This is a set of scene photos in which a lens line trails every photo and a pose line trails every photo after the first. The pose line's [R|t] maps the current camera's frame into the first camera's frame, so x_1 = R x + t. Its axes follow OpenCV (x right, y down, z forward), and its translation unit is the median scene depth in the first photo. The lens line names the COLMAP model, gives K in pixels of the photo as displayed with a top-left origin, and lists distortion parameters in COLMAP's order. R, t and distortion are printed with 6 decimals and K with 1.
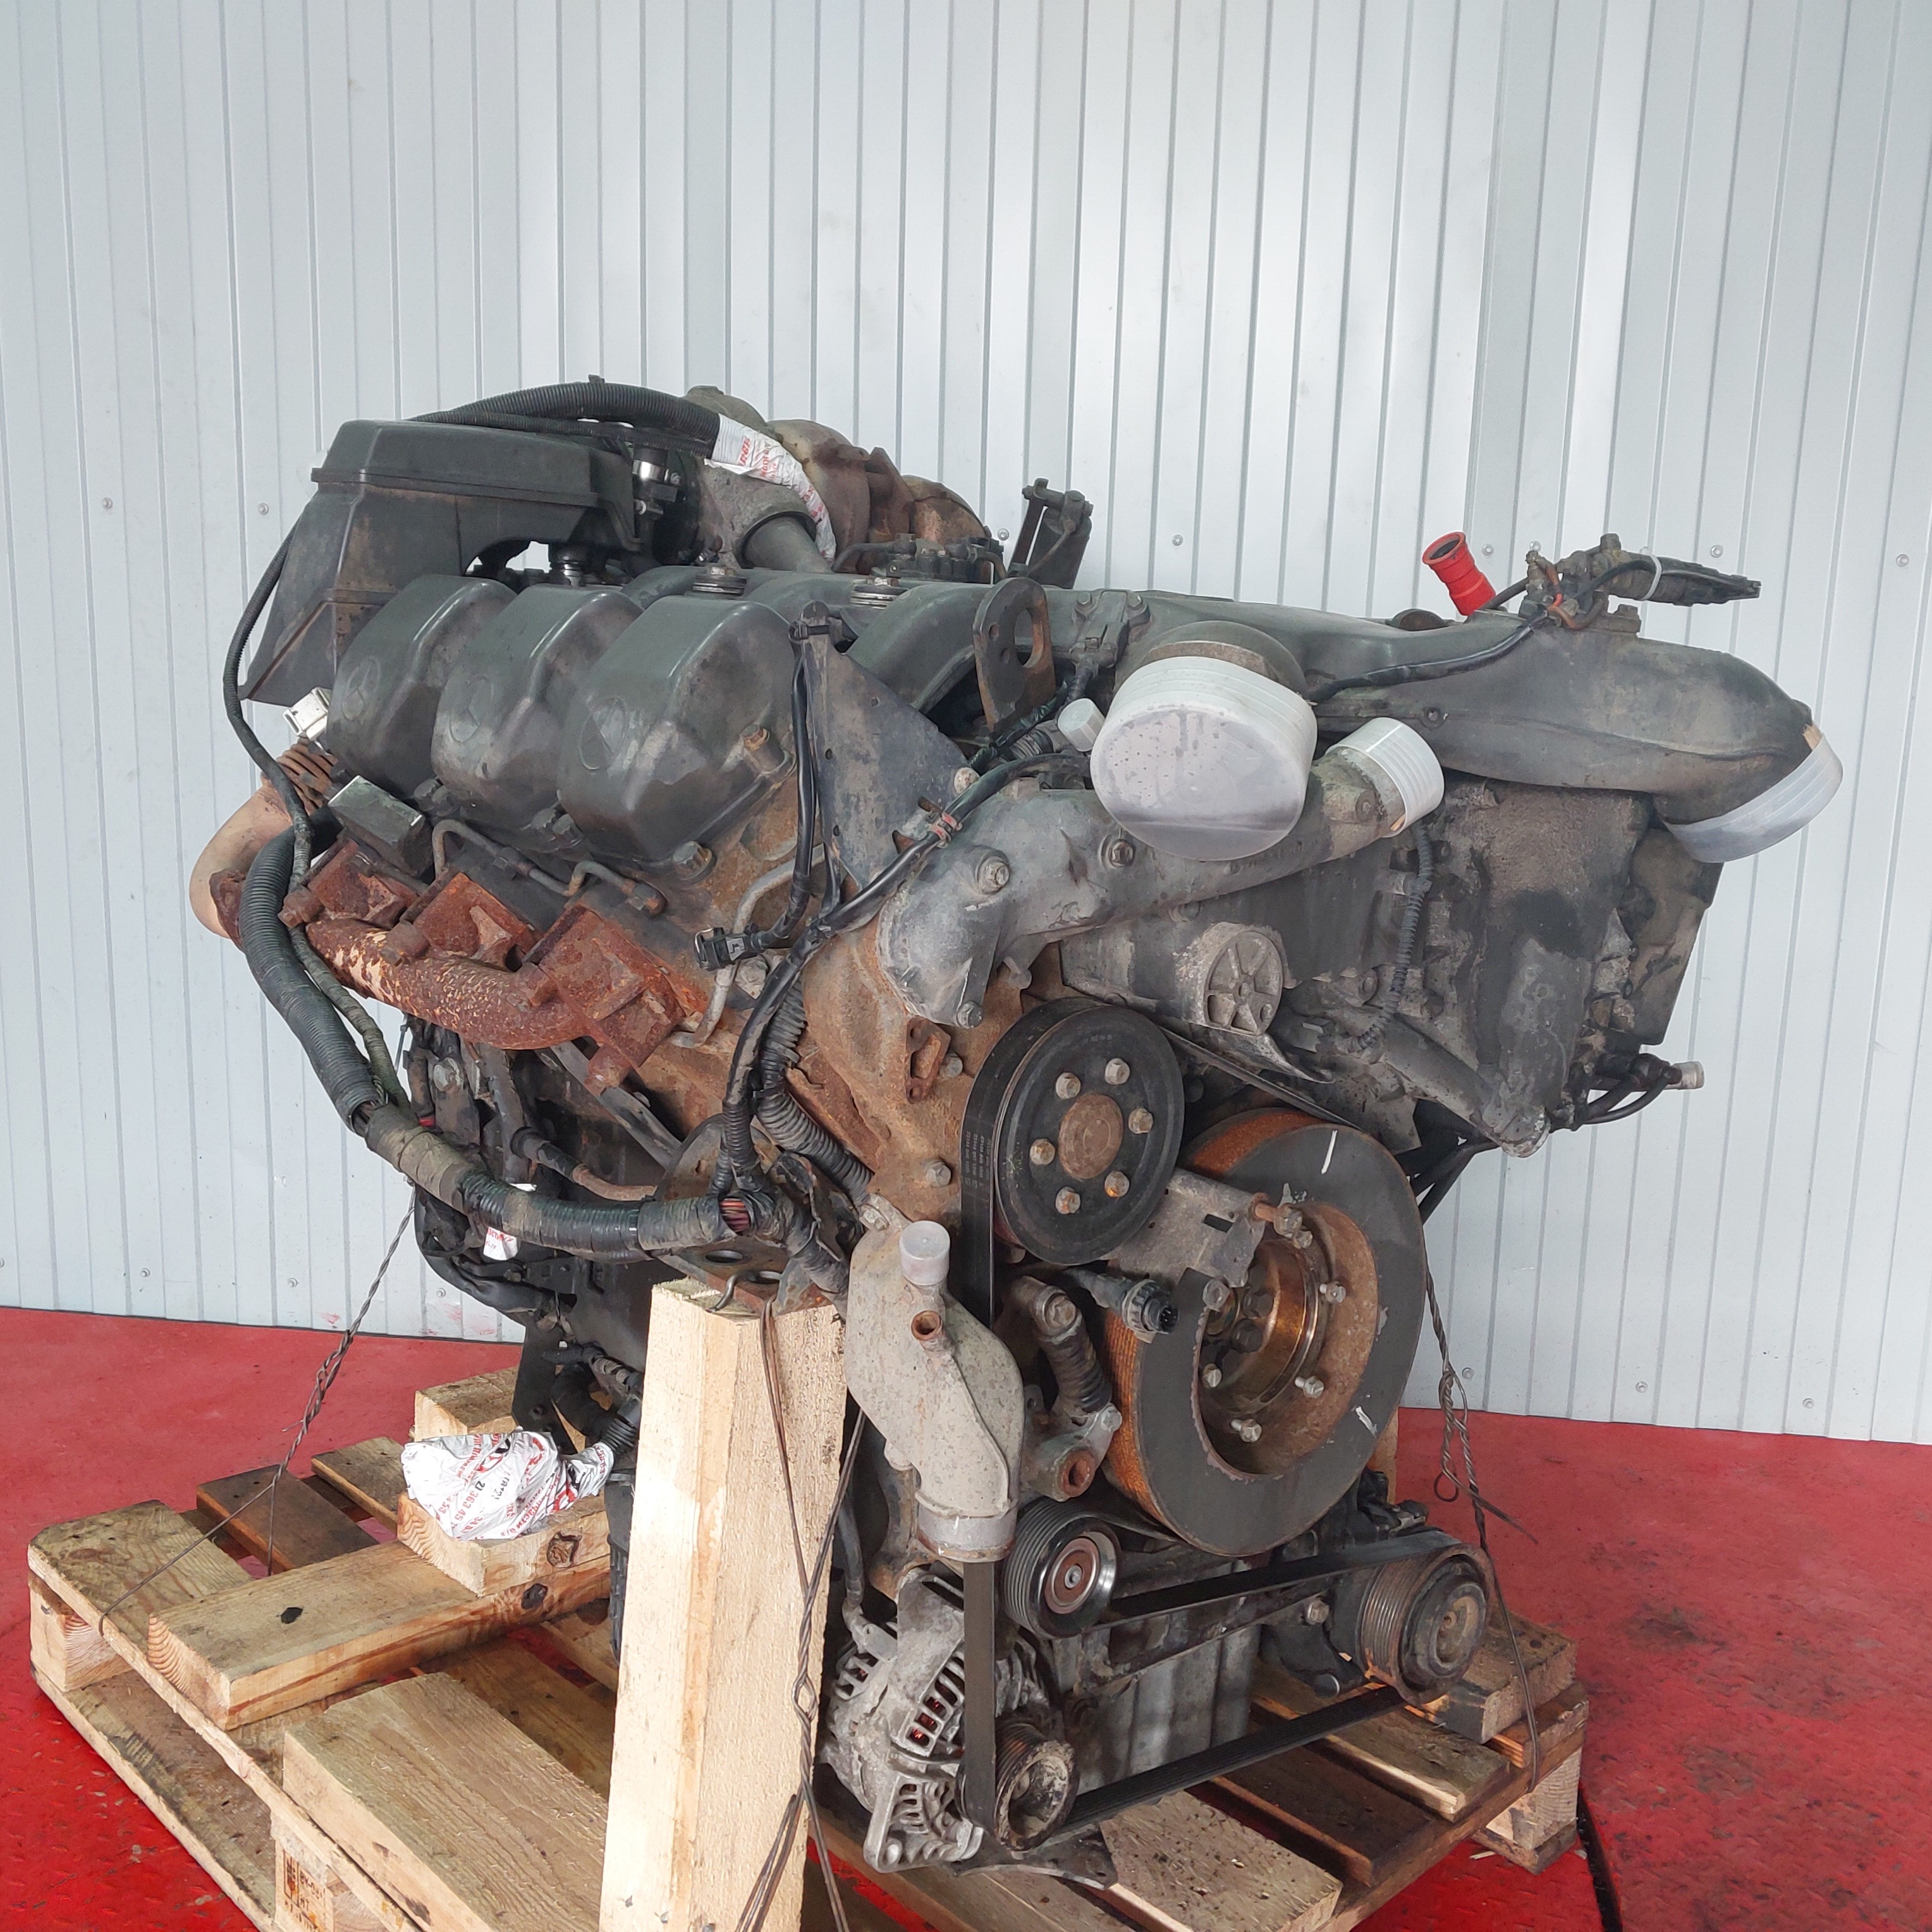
lens RADIAL K [[2056.6, 0, 961.2], [0, 2056.6, 946.2], [0, 0, 1]] dist [0.006423, 0.028951]
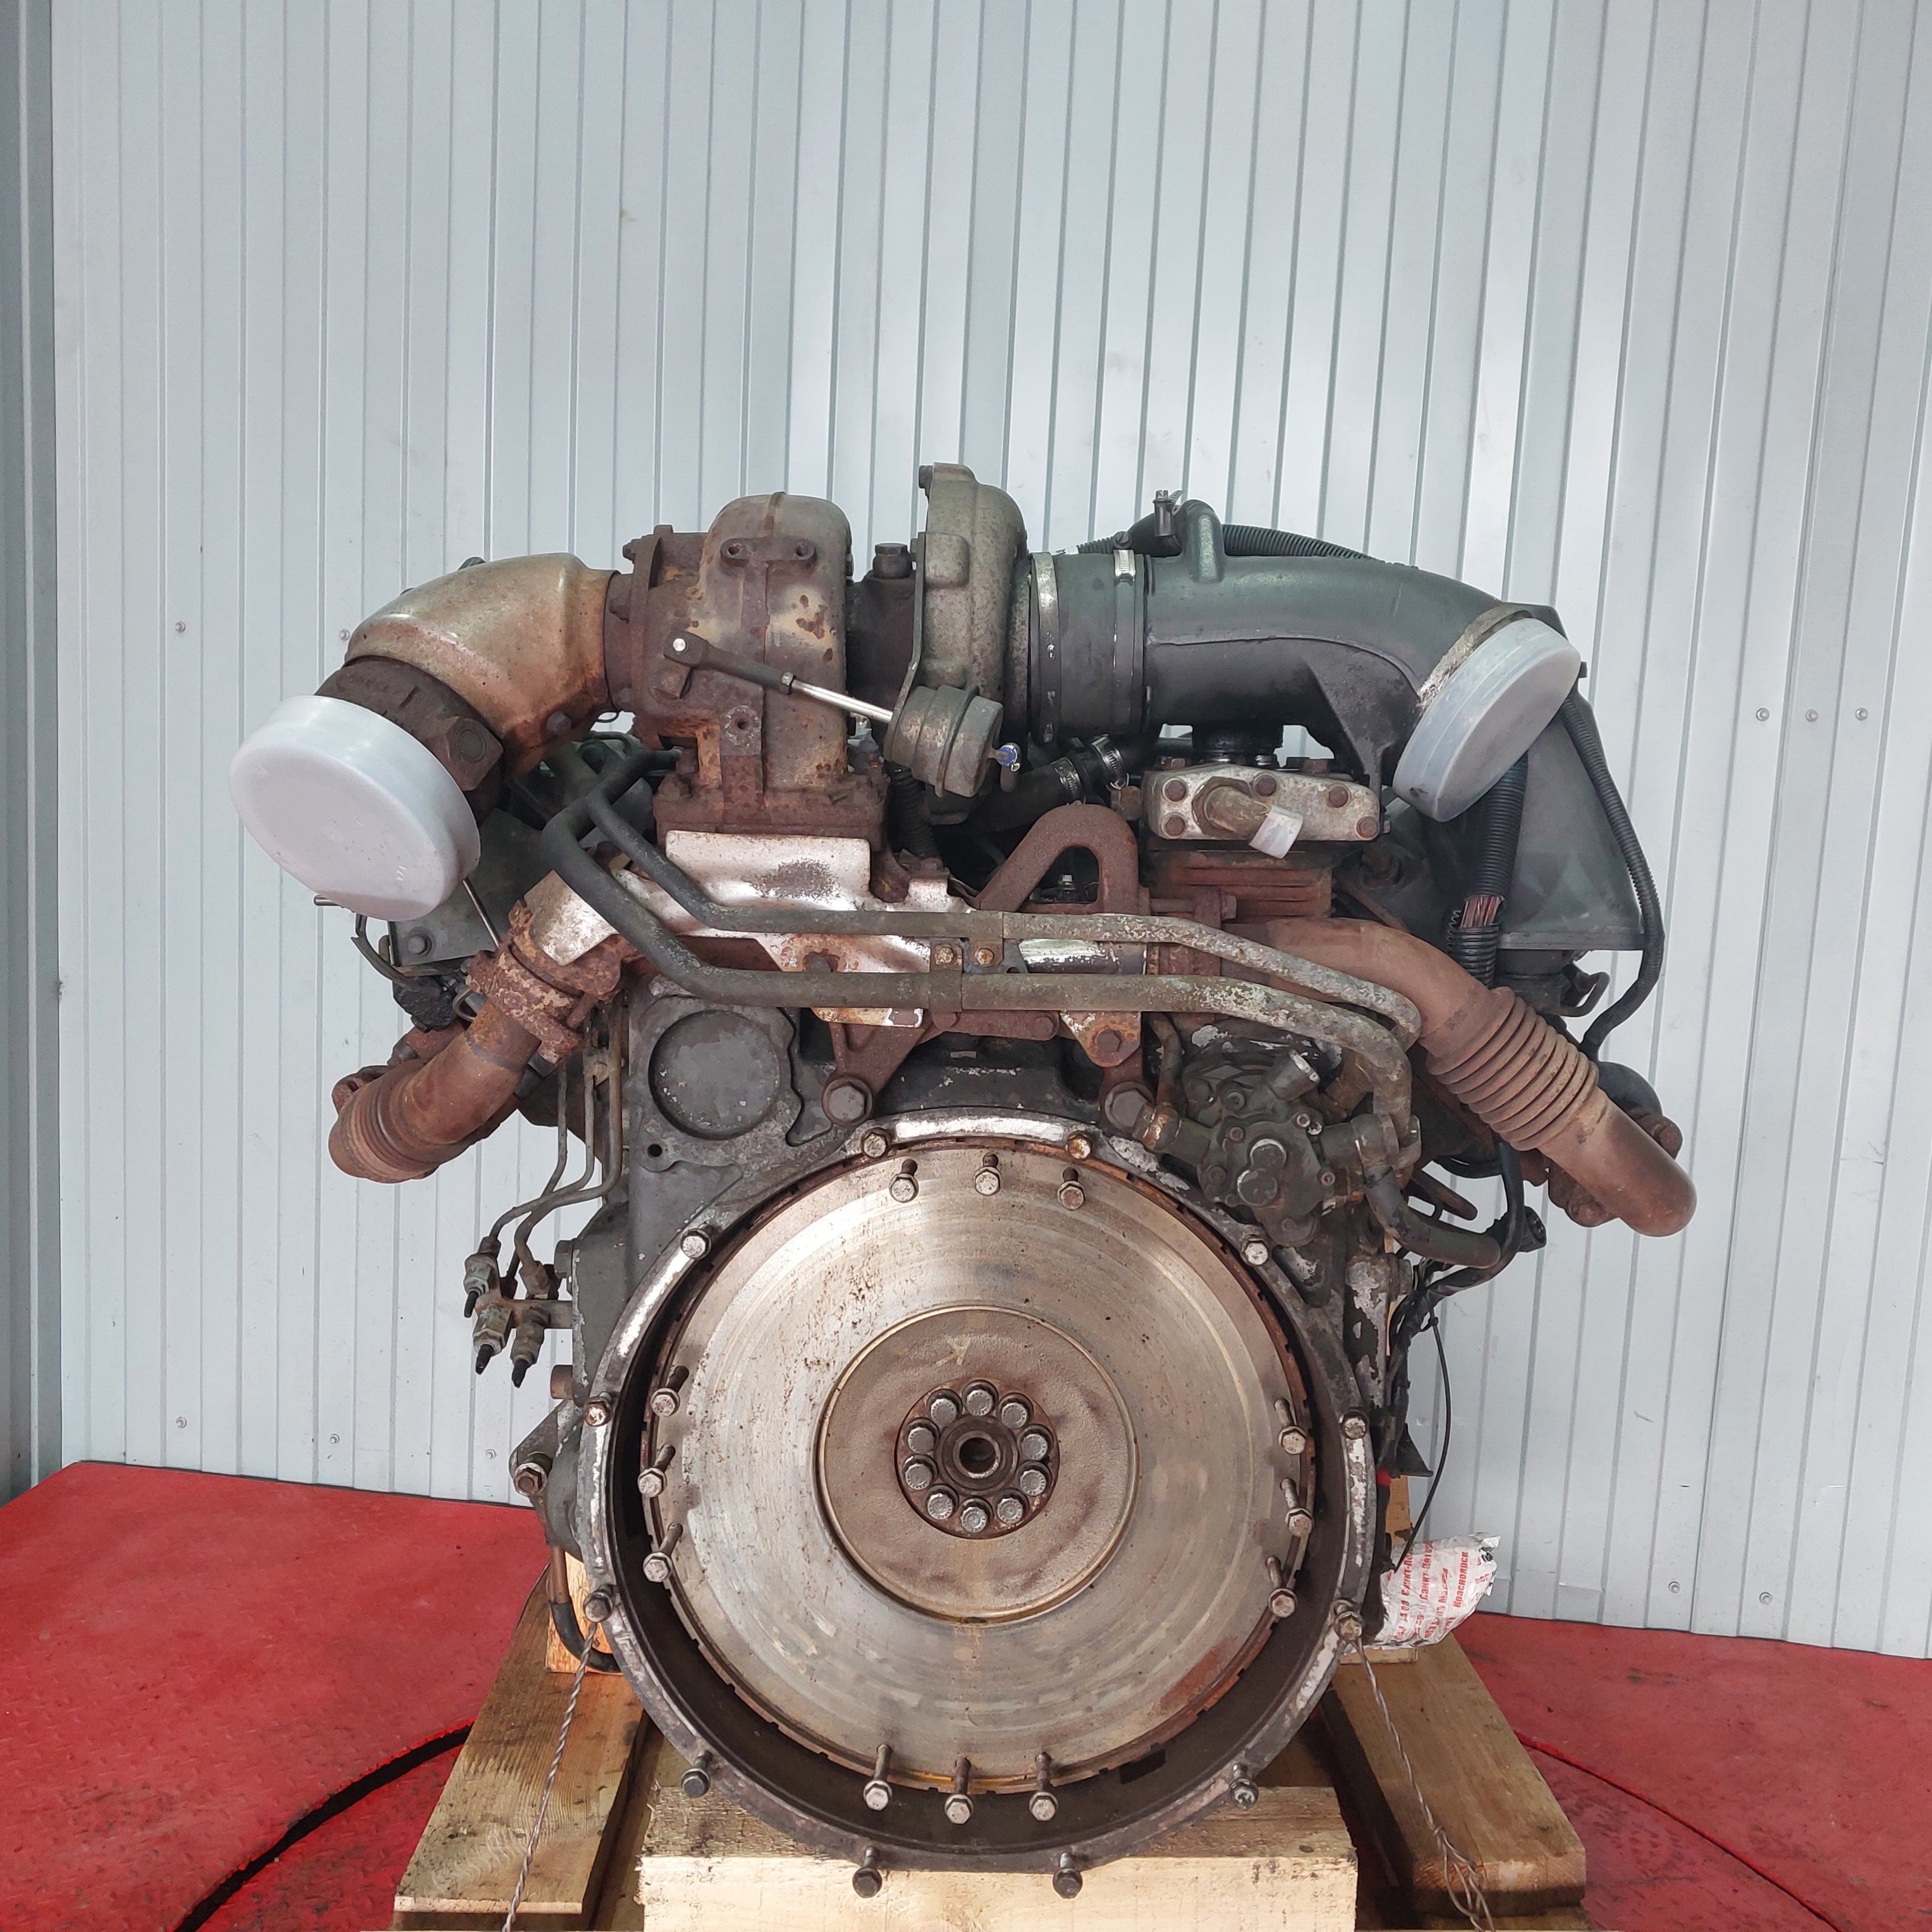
lens RADIAL K [[2039.9, 0, 968.8], [0, 2039.9, 947.2], [0, 0, 1]] dist [0.005960, 0.035901]
pose [[0.999458, 0.025019, -0.021398, -0.100063], [-0.026304, 0.997727, -0.062042, -0.017543], [0.019797, 0.062571, 0.997844, 0.062117]]
